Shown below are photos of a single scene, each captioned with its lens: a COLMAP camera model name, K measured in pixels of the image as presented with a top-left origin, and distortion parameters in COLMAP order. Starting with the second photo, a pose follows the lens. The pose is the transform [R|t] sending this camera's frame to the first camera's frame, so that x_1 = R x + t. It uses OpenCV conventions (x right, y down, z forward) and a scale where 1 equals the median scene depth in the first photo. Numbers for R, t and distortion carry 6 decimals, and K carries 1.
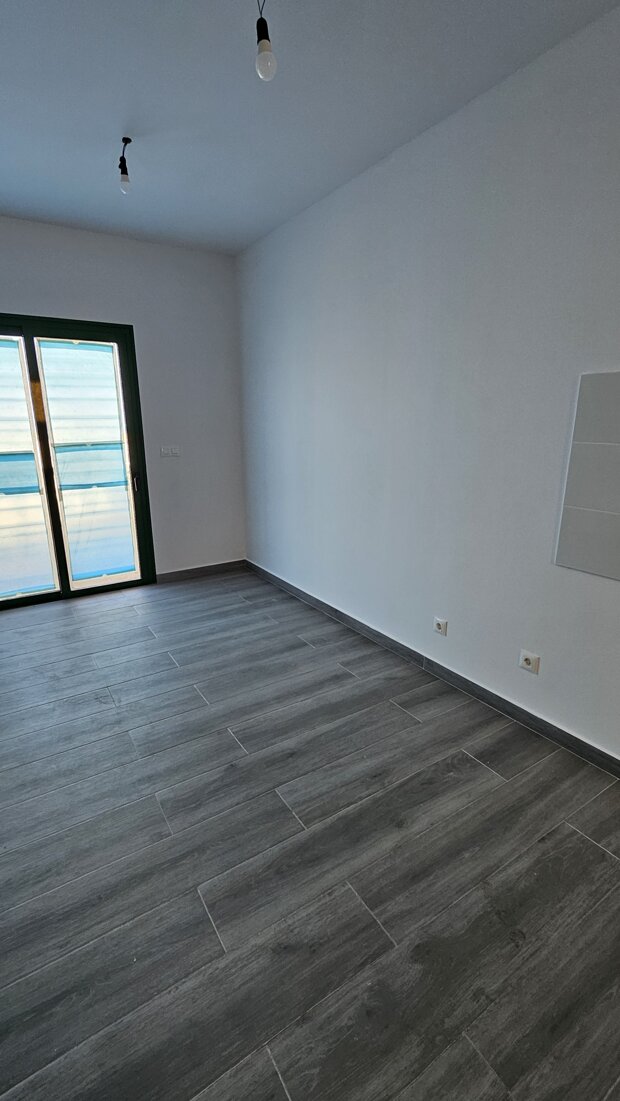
lens RADIAL K [[487.9, 0, 309.0], [0, 487.9, 548.5], [0, 0, 1]] dist [0.001893, -0.000038]
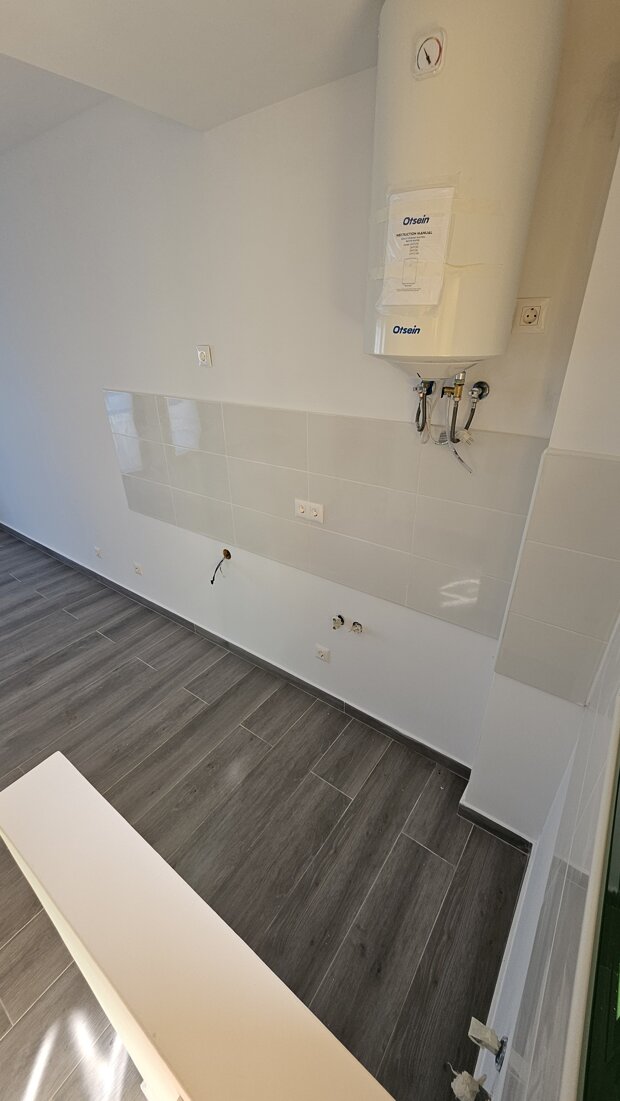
lens RADIAL K [[430.5, 0, 311.1], [0, 430.5, 548.9], [0, 0, 1]] dist [0.004306, -0.000320]
pose [[0.930244, -0.172507, 0.323862, 0.649433], [0.101164, 0.968966, 0.225547, -0.114980], [-0.352720, -0.177050, 0.918826, -0.591239]]
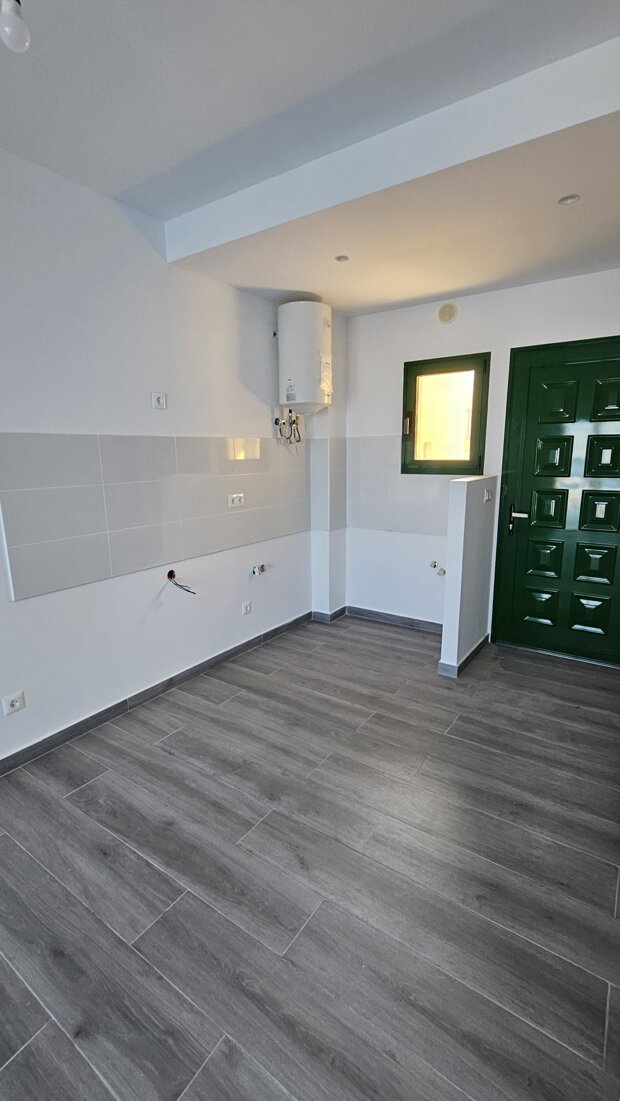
lens RADIAL K [[487.9, 0, 309.3], [0, 487.9, 549.6], [0, 0, 1]] dist [0.001893, -0.000038]
pose [[-0.387103, -0.173754, 0.905517, -0.807346], [0.248591, 0.926049, 0.283965, -0.248502], [-0.887893, 0.335027, -0.315282, 0.813840]]
